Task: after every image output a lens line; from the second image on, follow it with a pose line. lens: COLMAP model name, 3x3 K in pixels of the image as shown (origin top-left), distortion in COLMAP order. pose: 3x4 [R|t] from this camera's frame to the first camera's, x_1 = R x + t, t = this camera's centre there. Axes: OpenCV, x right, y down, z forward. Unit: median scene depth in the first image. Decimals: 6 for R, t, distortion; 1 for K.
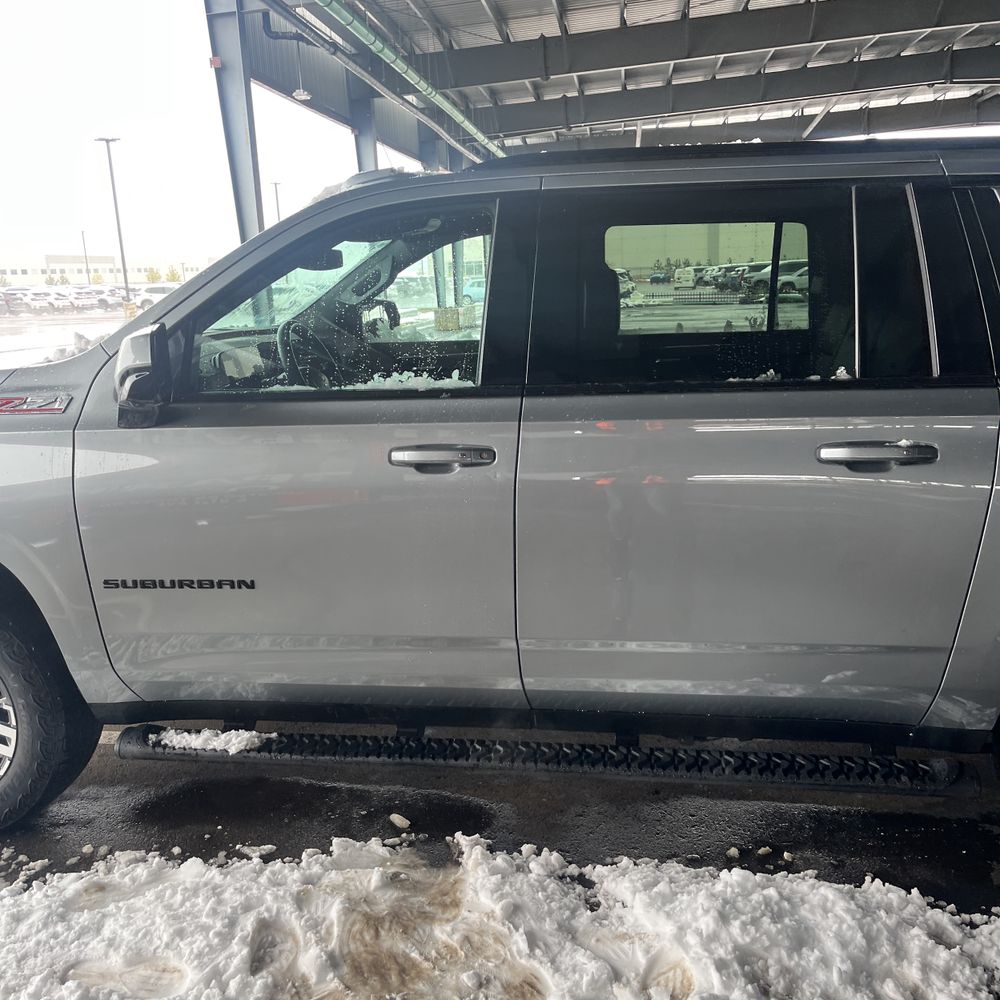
lens RADIAL K [[1009.2, 0, 500.0], [0, 1009.2, 500.0], [0, 0, 1]] dist [0.042421, -0.045176]
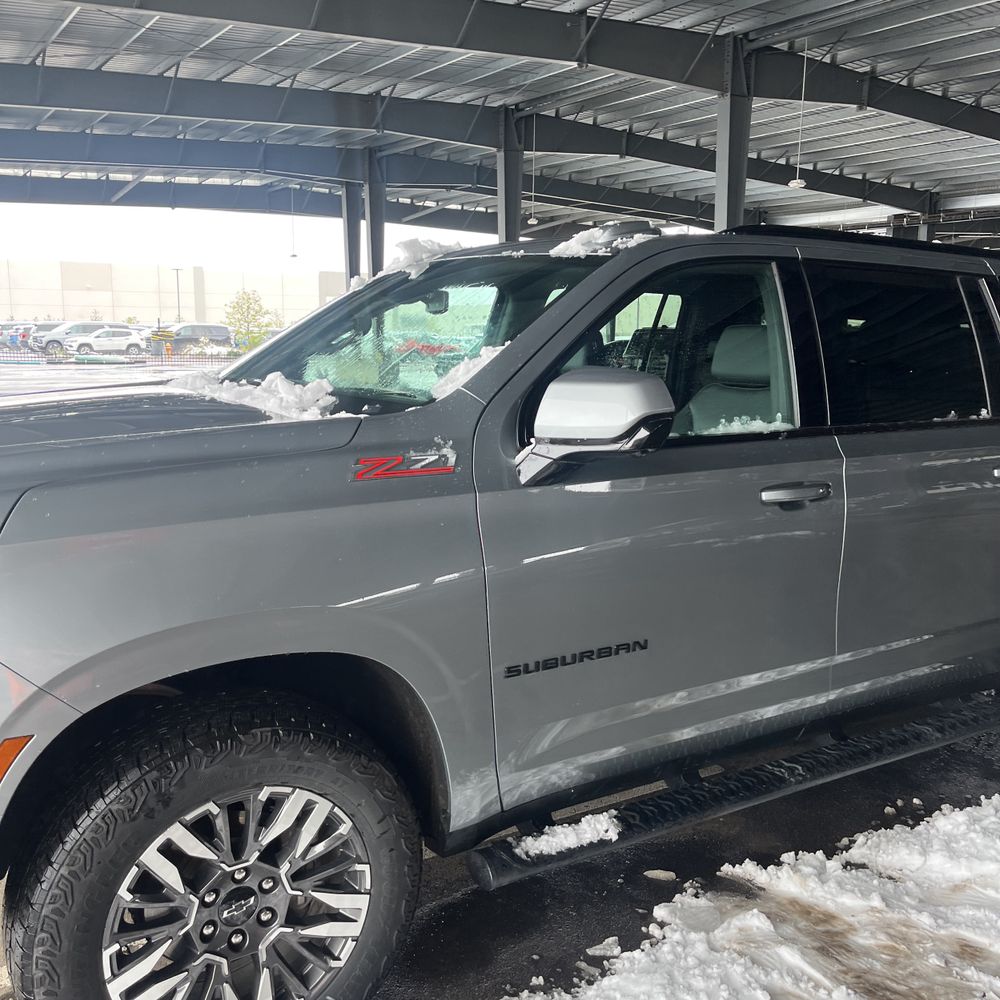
lens RADIAL K [[1002.0, 0, 496.9], [0, 1002.0, 483.0], [0, 0, 1]] dist [0.024664, 0.016861]
pose [[0.764442, -0.052590, 0.642544, -0.797882], [0.102111, 0.993963, -0.040131, -0.035277], [-0.636555, 0.096289, 0.765197, 0.309659]]
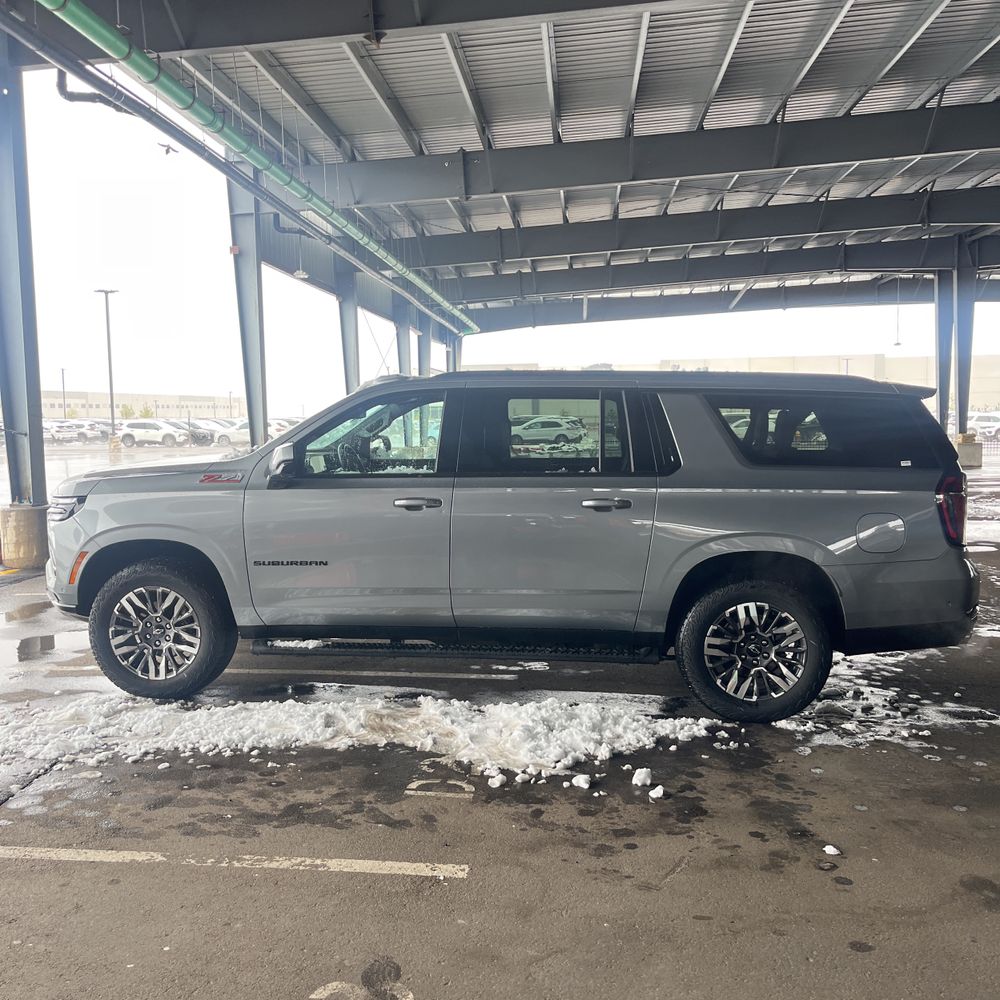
lens RADIAL K [[1007.0, 0, 517.1], [0, 1007.0, 495.3], [0, 0, 1]] dist [0.062413, -0.094590]
pose [[0.998299, 0.021337, 0.054250, 0.032367], [-0.013326, 0.989495, -0.143949, 0.206595], [-0.056752, 0.142982, 0.988097, -0.973332]]
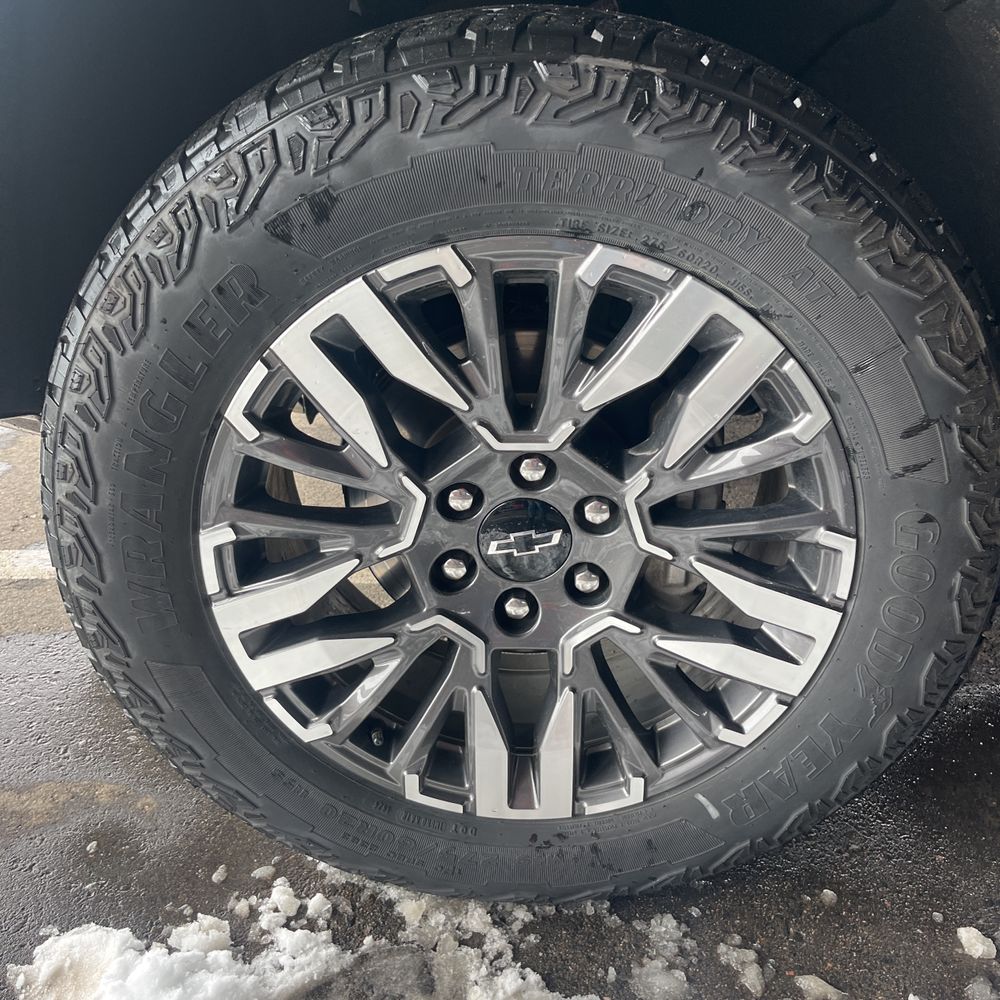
lens RADIAL K [[1007.0, 0, 517.1], [0, 1007.0, 495.3], [0, 0, 1]] dist [0.062413, -0.094590]
pose [[0.989163, 0.002395, 0.146804, -0.563281], [-0.034698, 0.975358, 0.217884, 0.121056], [-0.142665, -0.220616, 0.964871, 0.676501]]
